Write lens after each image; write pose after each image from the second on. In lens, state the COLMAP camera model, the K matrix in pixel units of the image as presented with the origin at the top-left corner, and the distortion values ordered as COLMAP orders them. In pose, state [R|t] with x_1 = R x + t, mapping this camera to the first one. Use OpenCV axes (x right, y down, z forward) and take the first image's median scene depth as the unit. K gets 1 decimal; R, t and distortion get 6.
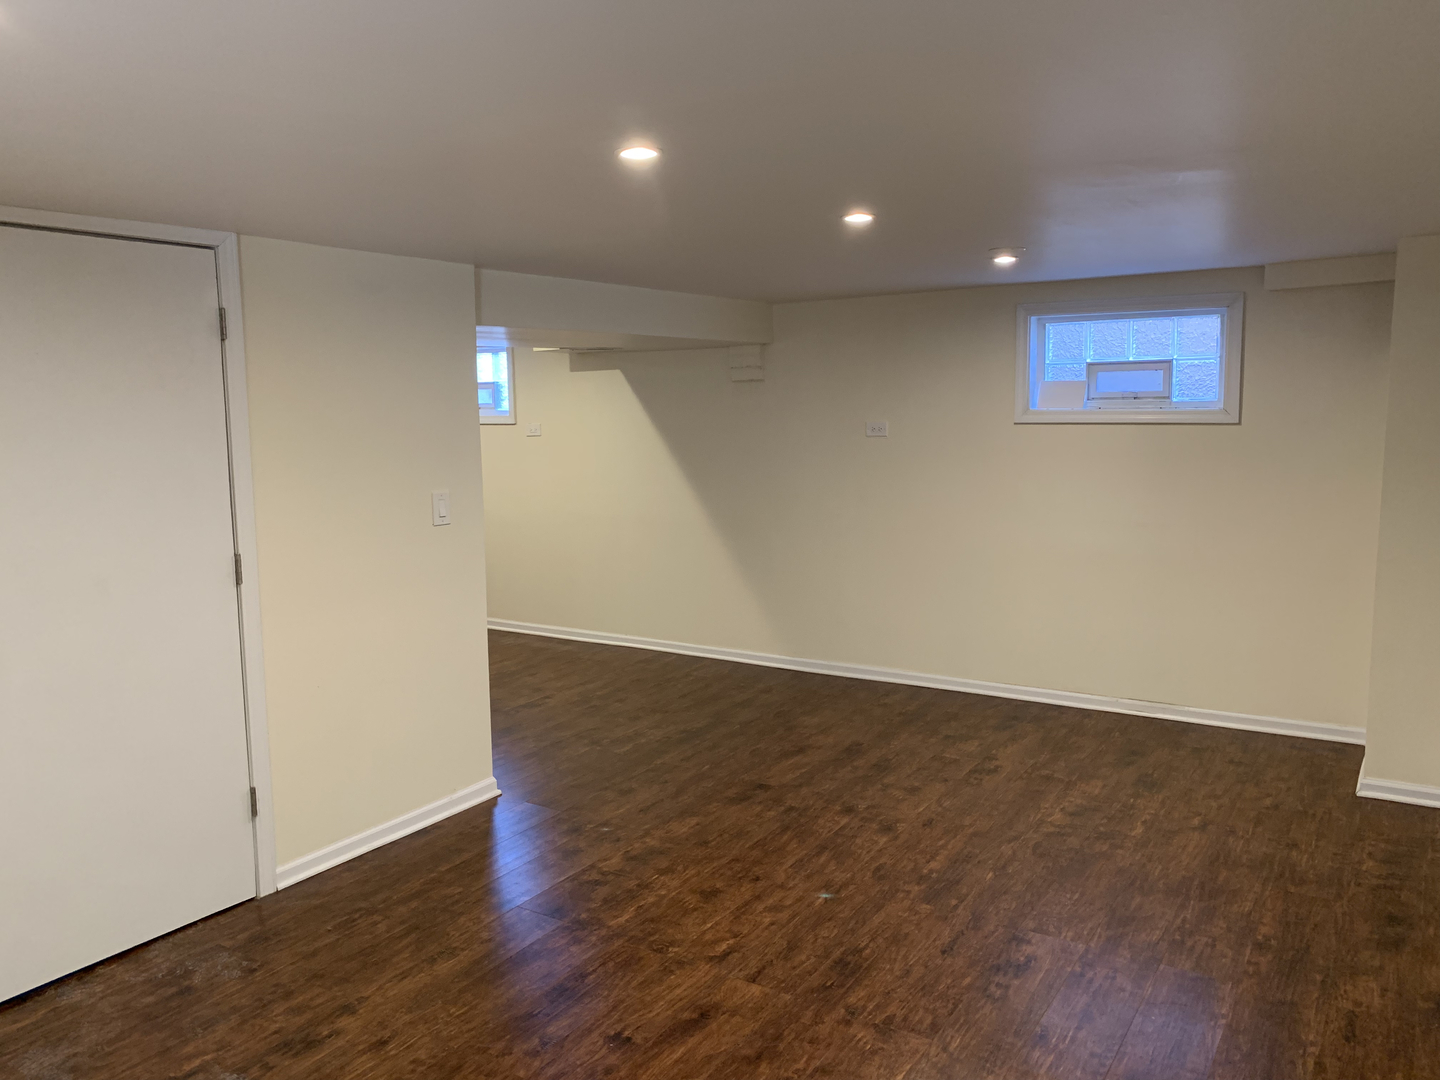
lens RADIAL K [[1118.9, 0, 716.0], [0, 1118.9, 535.0], [0, 0, 1]] dist [0.067130, -0.052774]
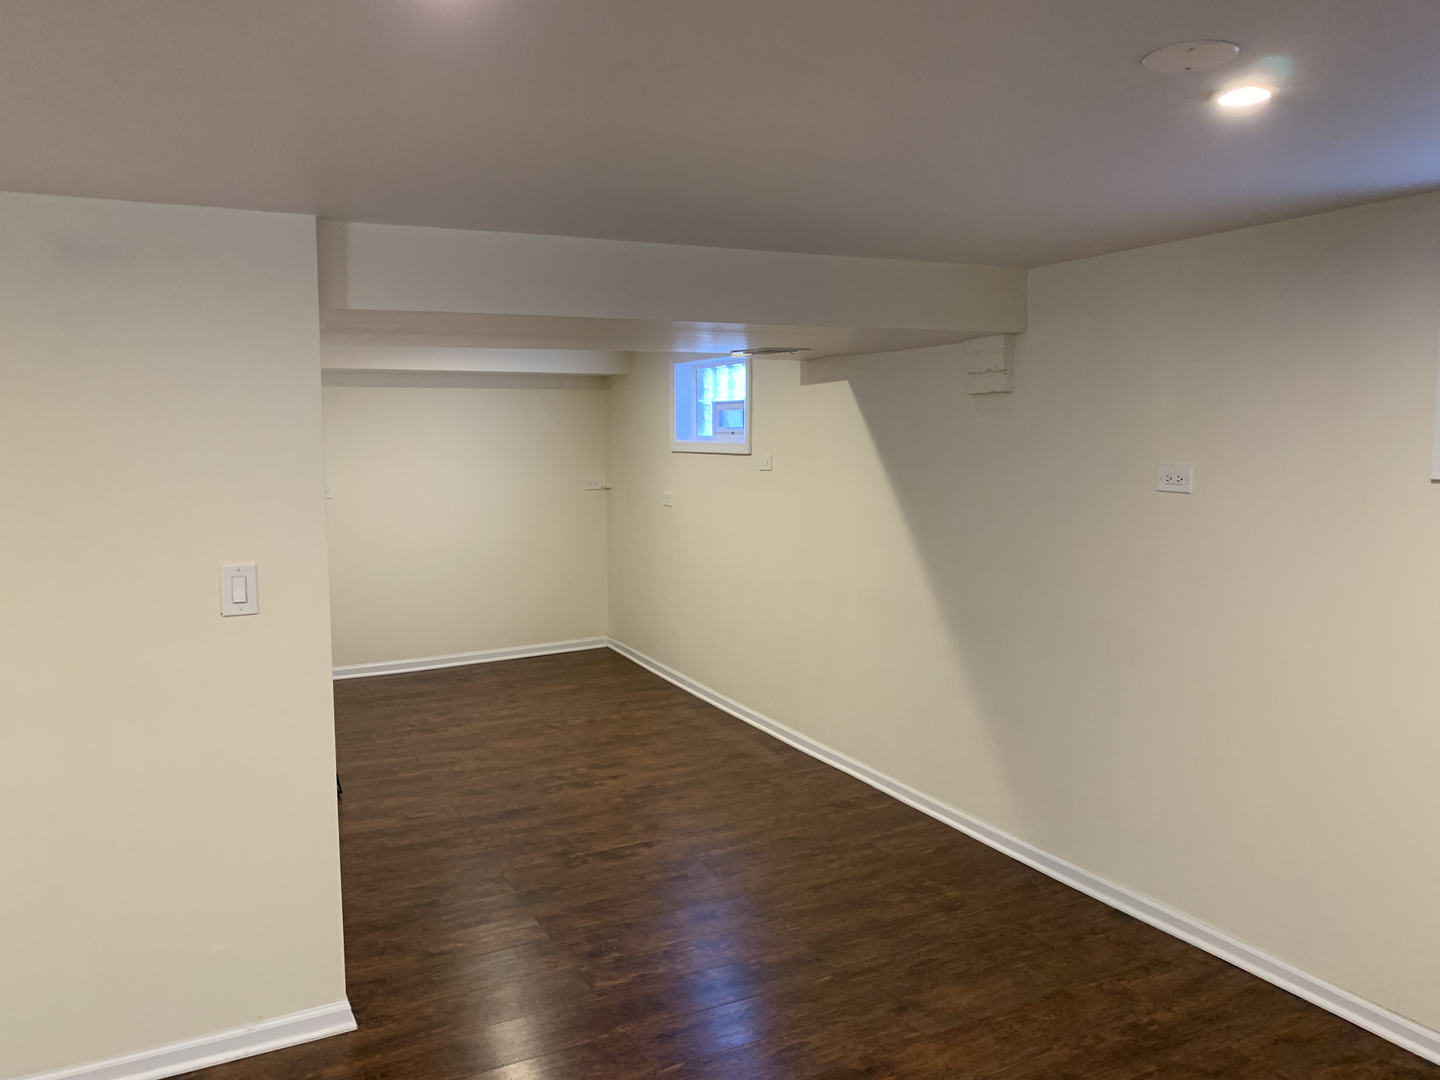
lens RADIAL K [[1118.9, 0, 721.5], [0, 1118.9, 542.0], [0, 0, 1]] dist [0.067130, -0.052774]
pose [[0.862400, 0.059755, -0.502689, 0.232226], [-0.064966, 0.997862, 0.007161, -0.052961], [0.502042, 0.026482, 0.864438, 0.407821]]
